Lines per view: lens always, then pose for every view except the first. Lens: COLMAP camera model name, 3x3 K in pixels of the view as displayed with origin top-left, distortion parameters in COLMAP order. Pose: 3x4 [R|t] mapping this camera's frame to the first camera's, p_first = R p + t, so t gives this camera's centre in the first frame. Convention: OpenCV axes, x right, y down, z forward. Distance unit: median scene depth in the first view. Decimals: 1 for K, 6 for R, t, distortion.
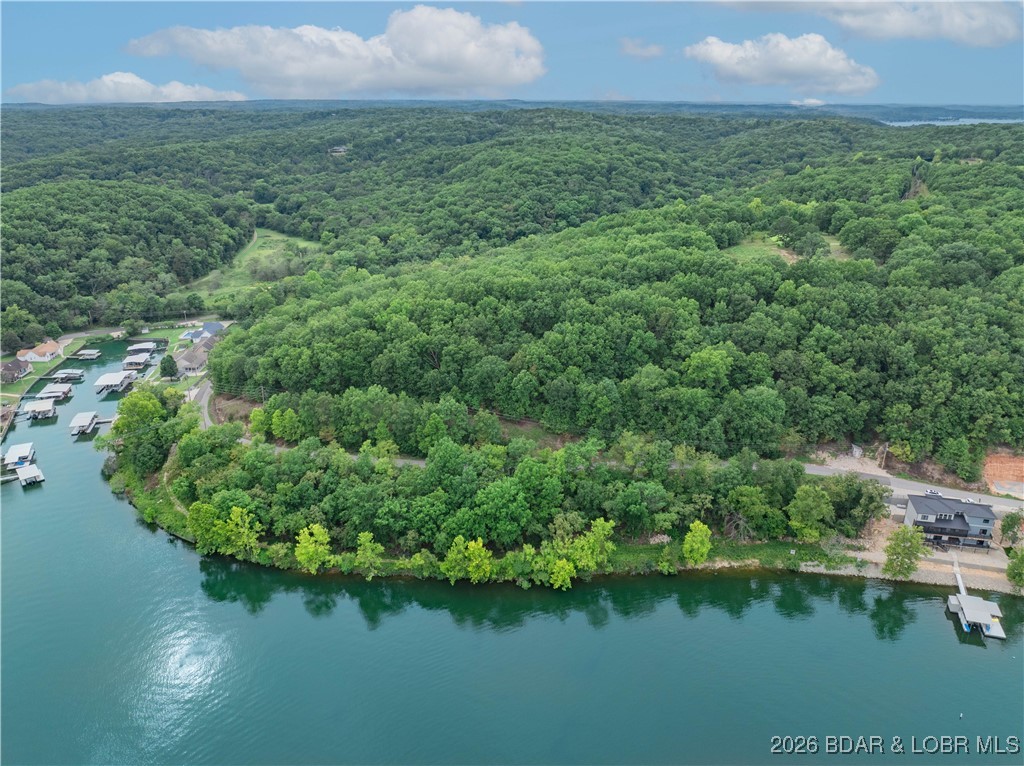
lens RADIAL K [[795.2, 0, 512.0], [0, 795.2, 383.0], [0, 0, 1]] dist [-0.045130, 0.009931]
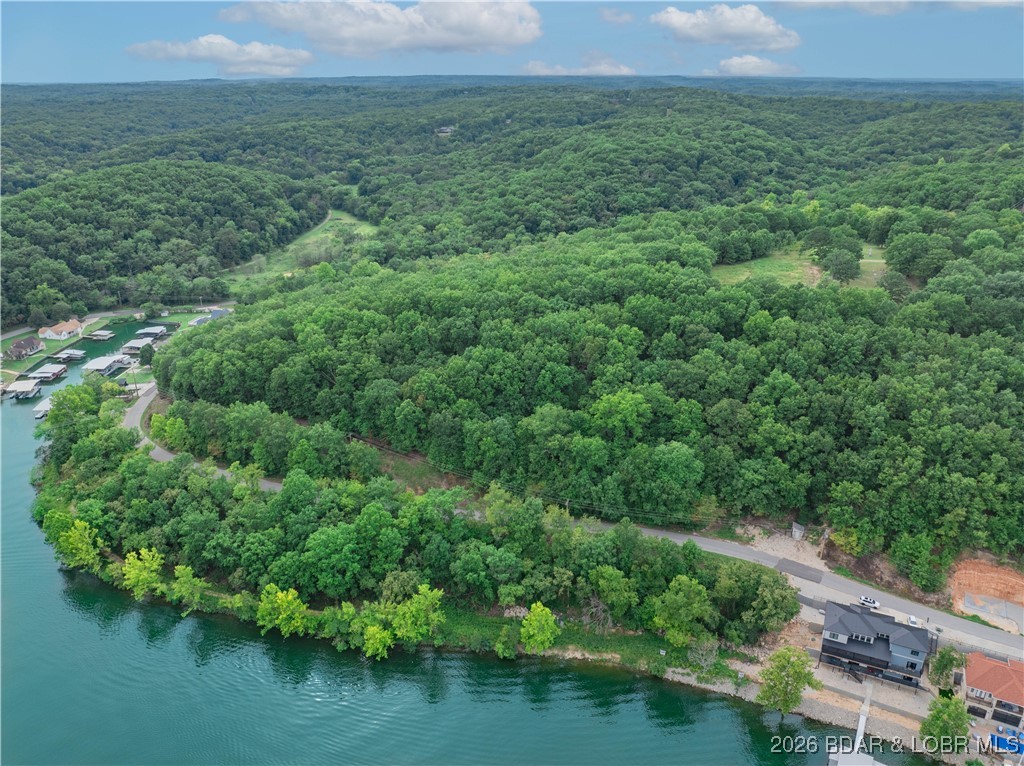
lens RADIAL K [[795.2, 0, 512.0], [0, 795.2, 383.0], [0, 0, 1]] dist [-0.045130, 0.009931]
pose [[0.974365, 0.078431, -0.210857, 0.282199], [-0.072135, 0.996693, 0.037399, -0.068243], [0.213093, -0.021230, 0.976801, 0.133356]]
